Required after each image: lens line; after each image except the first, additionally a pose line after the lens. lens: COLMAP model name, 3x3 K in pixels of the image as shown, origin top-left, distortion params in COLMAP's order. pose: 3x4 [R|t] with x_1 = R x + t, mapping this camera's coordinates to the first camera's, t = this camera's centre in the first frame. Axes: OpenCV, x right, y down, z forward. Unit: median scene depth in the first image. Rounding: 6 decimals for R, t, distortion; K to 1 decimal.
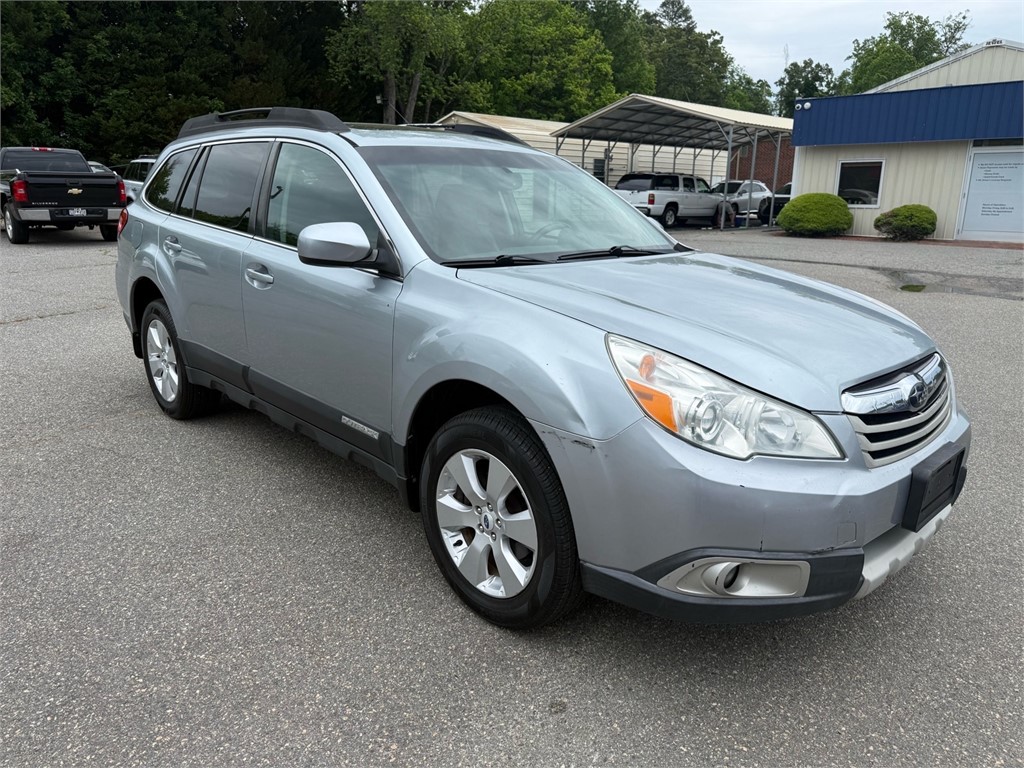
lens RADIAL K [[756.1, 0, 510.6], [0, 756.1, 395.5], [0, 0, 1]] dist [-0.004407, -0.002306]
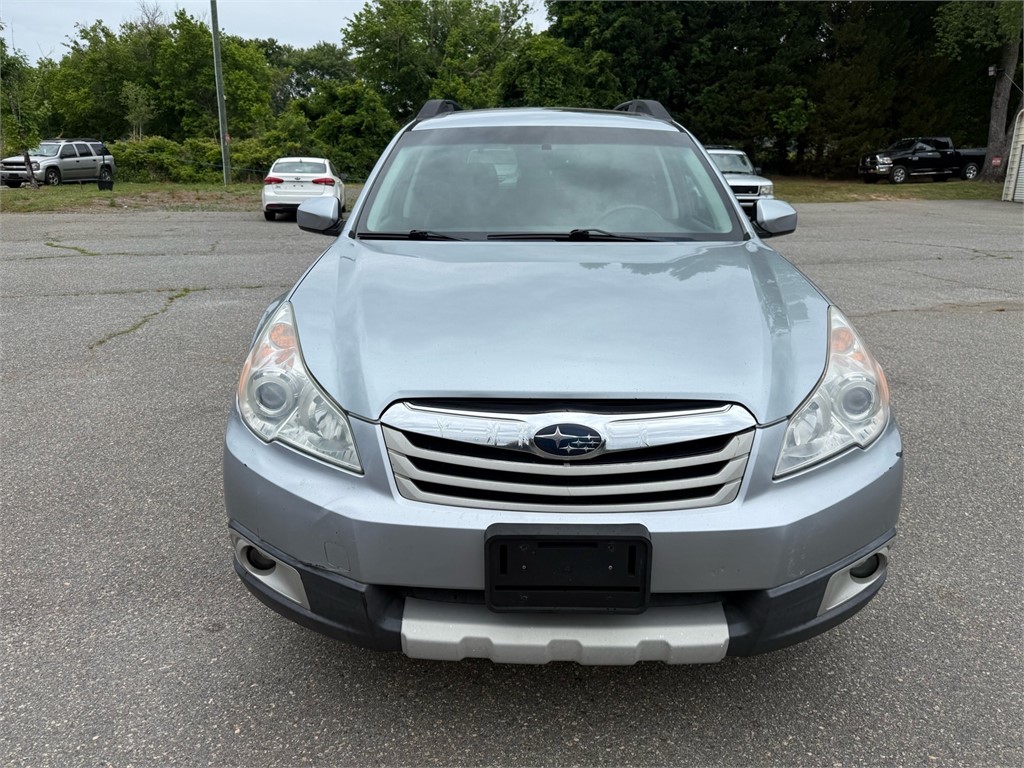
lens RADIAL K [[747.8, 0, 492.9], [0, 747.8, 386.5], [0, 0, 1]] dist [-0.007600, 0.002264]
pose [[0.693722, 0.186436, -0.695695, 0.092920], [-0.183489, 0.979794, 0.079601, -0.008929], [0.696478, 0.072431, 0.713913, 0.041624]]
